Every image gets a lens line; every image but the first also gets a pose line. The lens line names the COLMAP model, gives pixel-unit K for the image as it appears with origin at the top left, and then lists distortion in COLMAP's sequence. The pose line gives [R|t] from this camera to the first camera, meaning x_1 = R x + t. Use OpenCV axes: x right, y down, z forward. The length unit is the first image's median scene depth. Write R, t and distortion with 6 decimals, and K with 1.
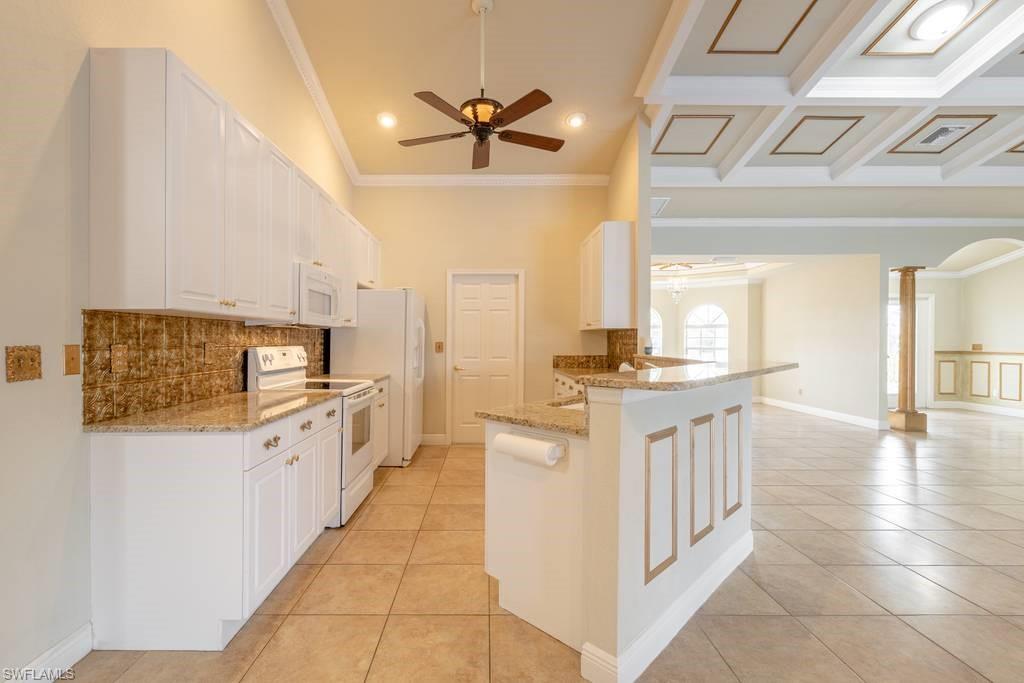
lens RADIAL K [[450.8, 0, 484.8], [0, 450.8, 342.3], [0, 0, 1]] dist [-0.000788, 0.000314]
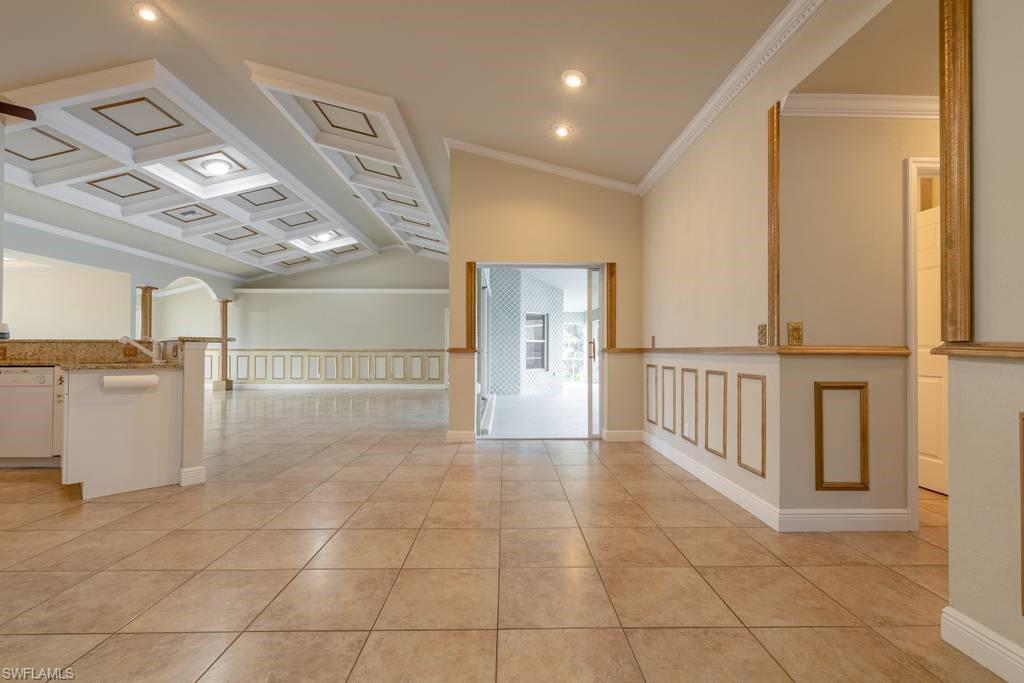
lens RADIAL K [[440.0, 0, 513.7], [0, 440.0, 343.8], [0, 0, 1]] dist [0.001121, -0.000598]
pose [[-0.027313, 0.015781, 0.999502, -0.620440], [0.002590, 0.999873, -0.015716, 0.049471], [-0.999624, 0.002160, -0.027350, -0.147371]]
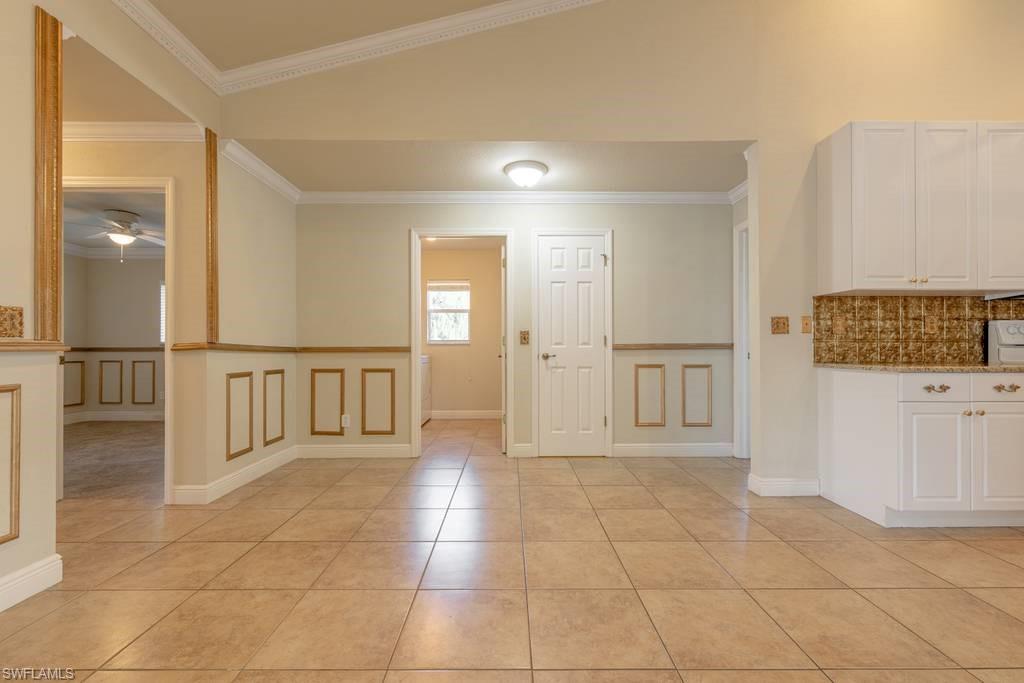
lens RADIAL K [[440.0, 0, 512.1], [0, 440.0, 345.4], [0, 0, 1]] dist [0.001121, -0.000598]
pose [[0.013117, -0.005168, -0.999901, 0.293337], [-0.004932, 0.999974, -0.005234, 0.048935], [0.999902, 0.005000, 0.013091, -0.068497]]
